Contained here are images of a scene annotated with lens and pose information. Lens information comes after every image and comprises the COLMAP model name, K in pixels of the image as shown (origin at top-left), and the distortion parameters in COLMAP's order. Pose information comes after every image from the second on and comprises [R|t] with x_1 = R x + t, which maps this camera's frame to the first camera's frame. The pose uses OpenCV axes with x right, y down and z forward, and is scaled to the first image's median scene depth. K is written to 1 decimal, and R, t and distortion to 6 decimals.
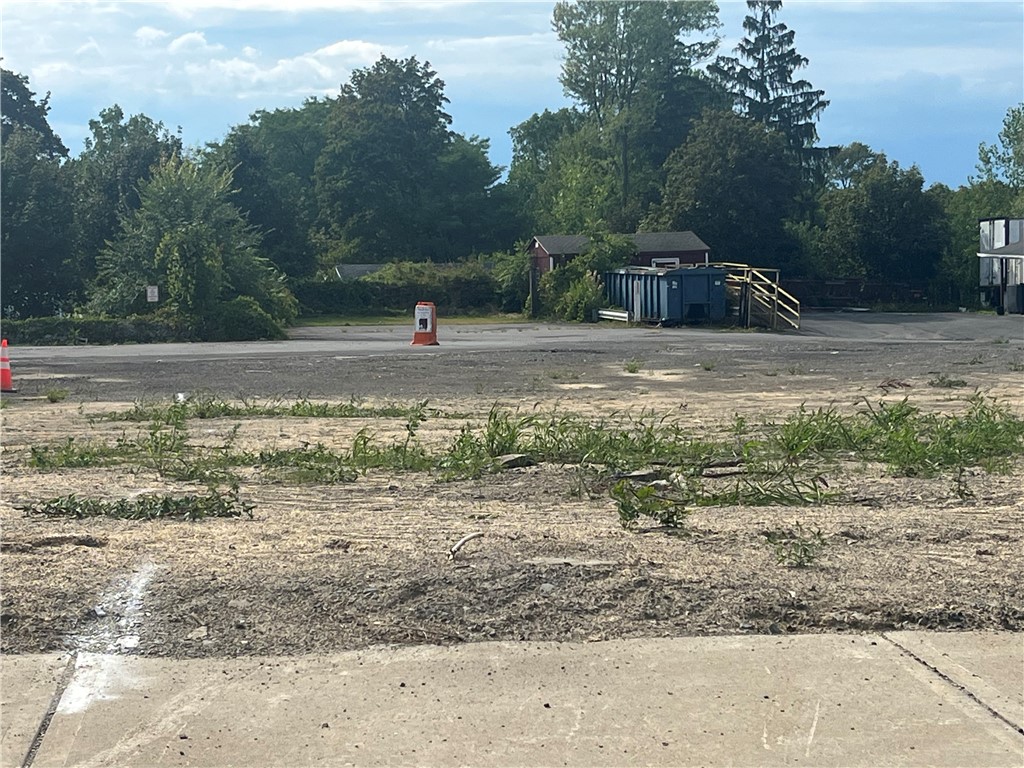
lens RADIAL K [[2064.1, 0, 516.9], [0, 2064.1, 386.8], [0, 0, 1]] dist [0.102634, 0.000000]
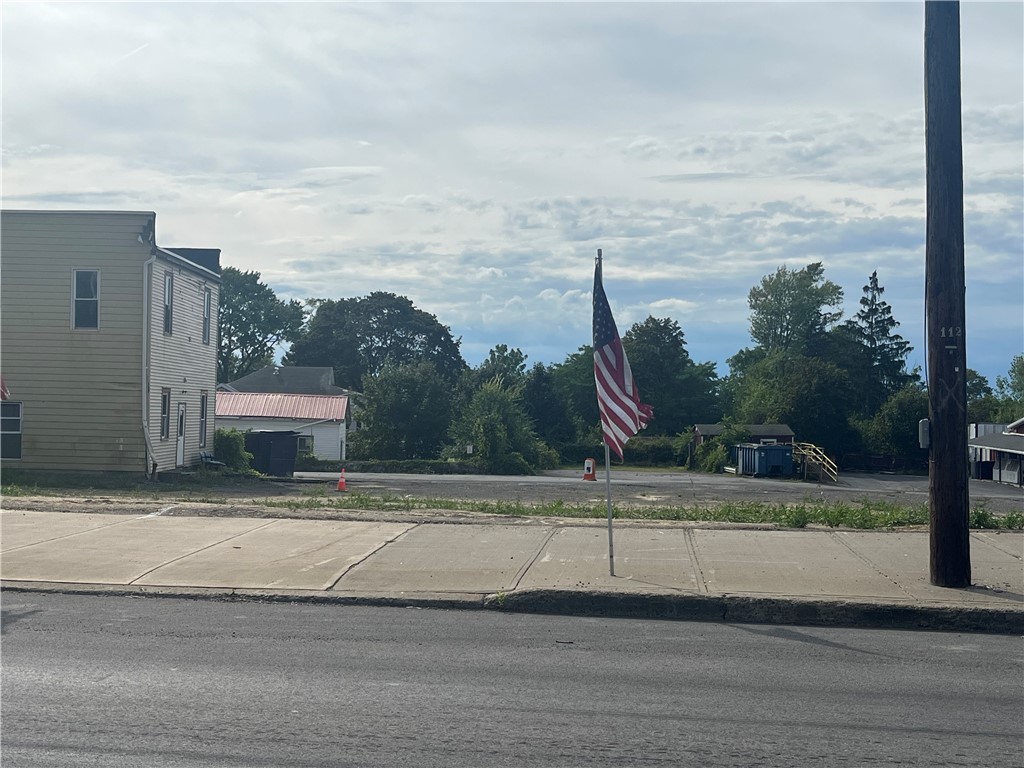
lens RADIAL K [[1296.5, 0, 507.8], [0, 1296.5, 387.2], [0, 0, 1]] dist [0.092452, 0.000000]
pose [[0.977144, 0.024107, -0.211208, 0.084191], [-0.043790, 0.995067, -0.089016, 0.002887], [0.208020, 0.096230, 0.973379, -0.136040]]
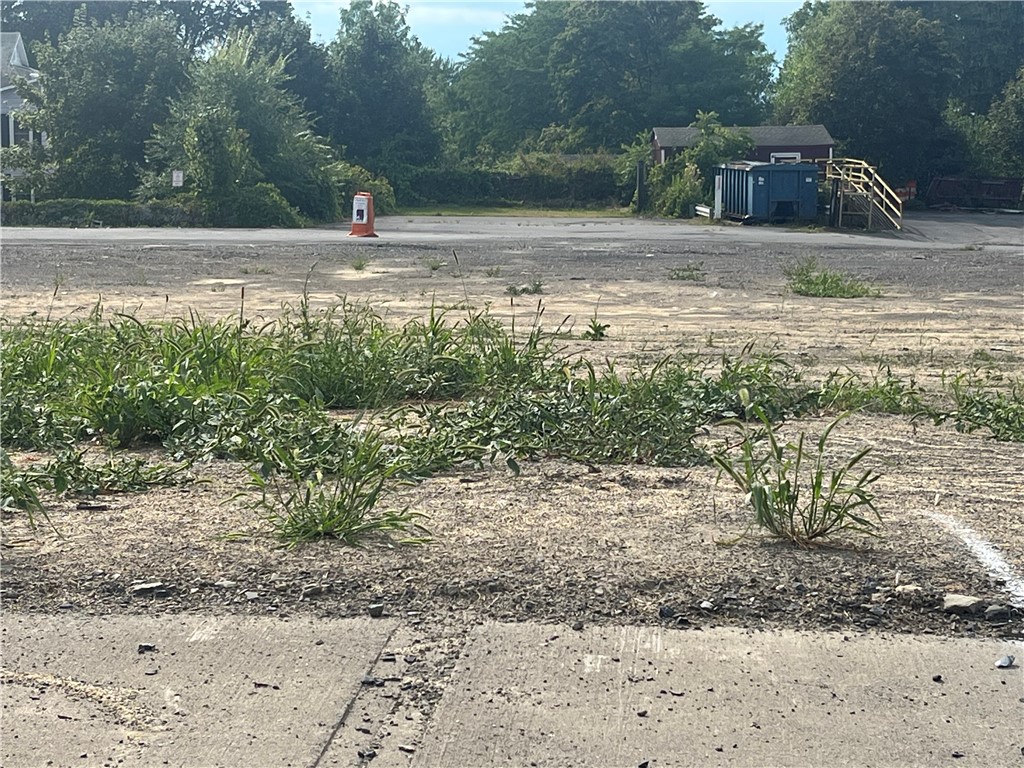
lens RADIAL K [[2064.1, 0, 513.9], [0, 2064.1, 380.6], [0, 0, 1]] dist [0.102634, 0.000000]
pose [[0.979273, 0.039885, -0.198578, 0.136702], [-0.030017, 0.998172, 0.052457, -0.003335], [0.200307, -0.045409, 0.978680, 0.030674]]
